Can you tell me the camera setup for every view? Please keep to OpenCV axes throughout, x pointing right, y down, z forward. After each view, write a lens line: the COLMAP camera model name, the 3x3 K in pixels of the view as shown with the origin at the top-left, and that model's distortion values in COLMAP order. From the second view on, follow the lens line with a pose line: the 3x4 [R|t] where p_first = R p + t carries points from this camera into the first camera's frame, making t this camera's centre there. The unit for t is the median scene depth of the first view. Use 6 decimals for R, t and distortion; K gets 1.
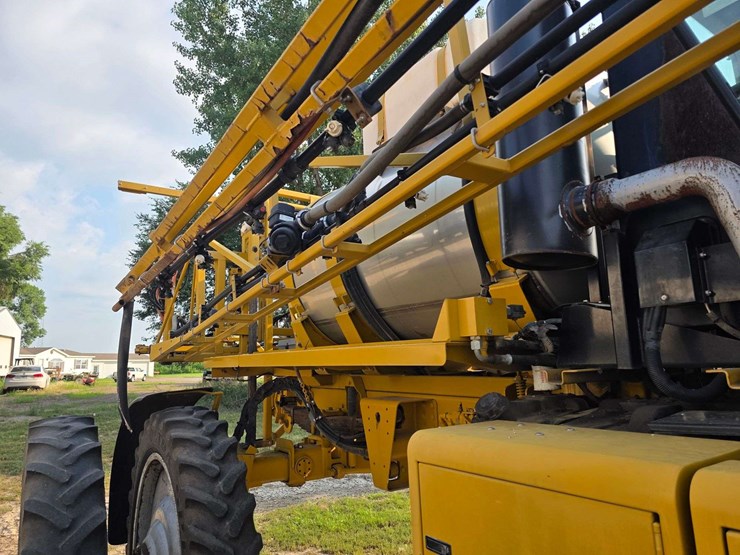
lens RADIAL K [[498.0, 0, 377.7], [0, 498.0, 284.2], [0, 0, 1]] dist [0.057093, -0.054834]
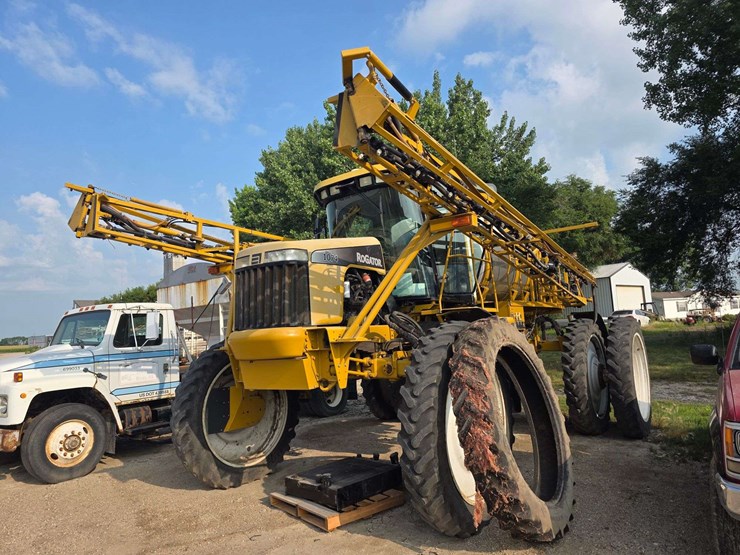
lens RADIAL K [[498.0, 0, 364.3], [0, 498.0, 266.9], [0, 0, 1]] dist [0.057093, -0.054834]
pose [[0.339668, -0.118000, -0.933114, 0.367154], [0.194229, 0.979515, -0.053165, -0.006867], [0.920272, -0.163179, 0.355629, -0.059546]]
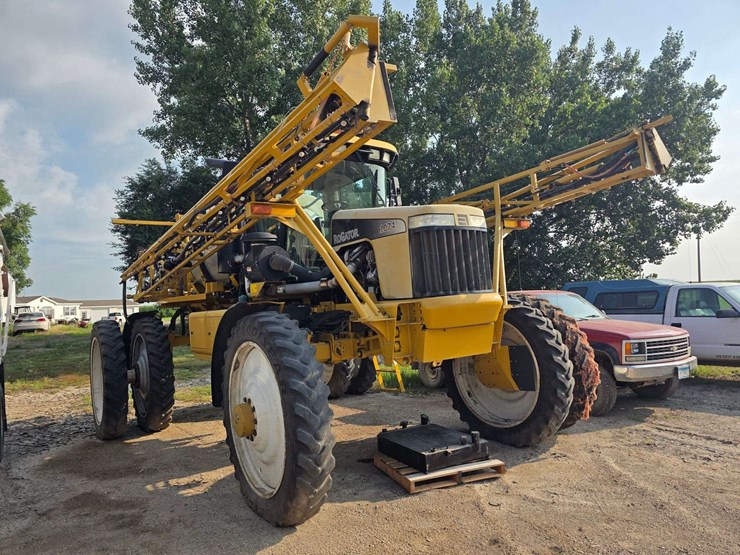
lens RADIAL K [[498.0, 0, 365.9], [0, 498.0, 280.3], [0, 0, 1]] dist [0.057093, -0.054834]
pose [[0.999440, -0.031614, 0.010934, 0.104565], [0.030164, 0.993029, 0.113949, -0.031050], [-0.014460, -0.113555, 0.993426, -0.229459]]
